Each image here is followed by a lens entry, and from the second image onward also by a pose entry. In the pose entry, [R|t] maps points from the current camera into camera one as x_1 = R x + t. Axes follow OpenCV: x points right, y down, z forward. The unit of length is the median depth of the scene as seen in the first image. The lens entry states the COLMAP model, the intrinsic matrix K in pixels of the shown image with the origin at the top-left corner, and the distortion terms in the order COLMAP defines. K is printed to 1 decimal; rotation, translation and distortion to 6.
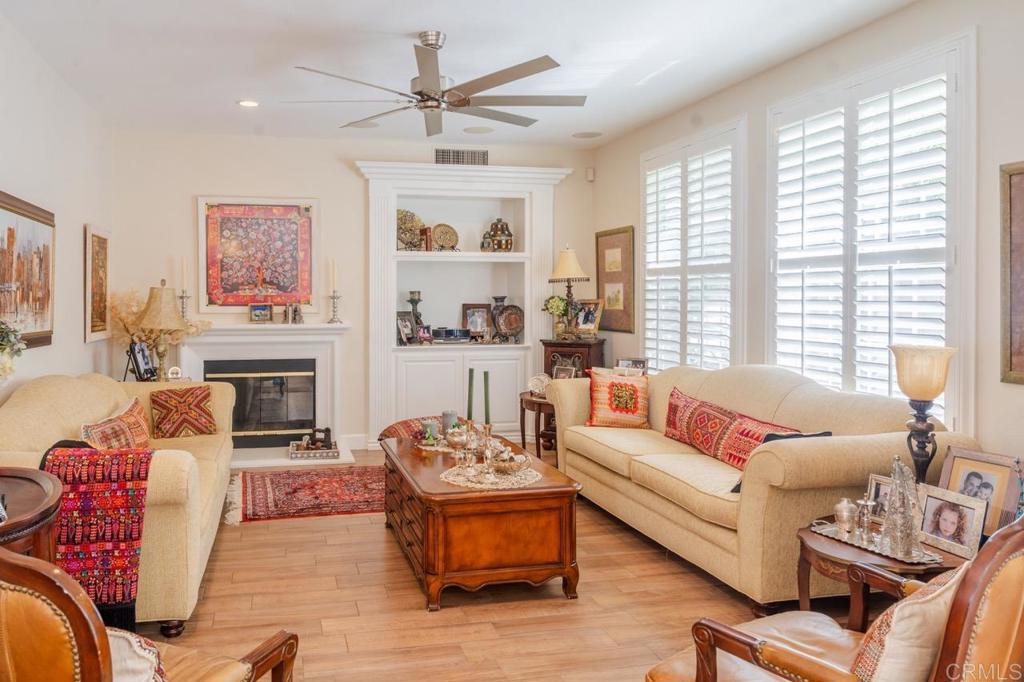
lens RADIAL K [[652.2, 0, 469.8], [0, 652.2, 303.6], [0, 0, 1]] dist [-0.002321, -0.000843]
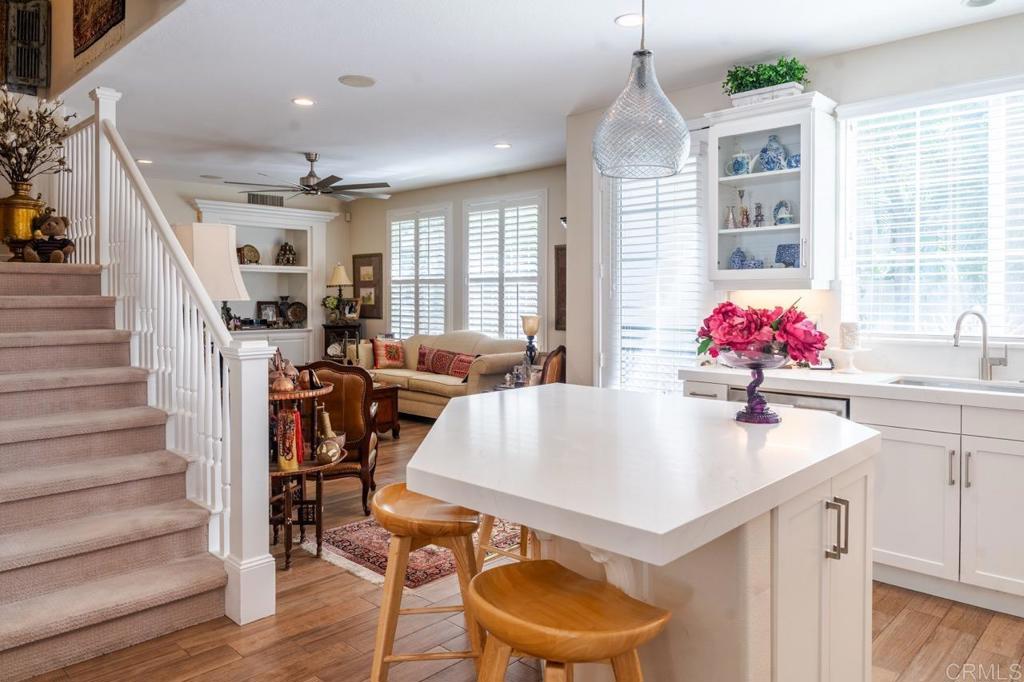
lens RADIAL K [[706.1, 0, 517.4], [0, 706.1, 322.1], [0, 0, 1]] dist [-0.002063, 0.001592]
pose [[0.813192, -0.019473, 0.581670, -0.524990], [0.004769, 0.999629, 0.026799, 0.008171], [-0.581976, -0.019019, 0.812983, -0.669504]]
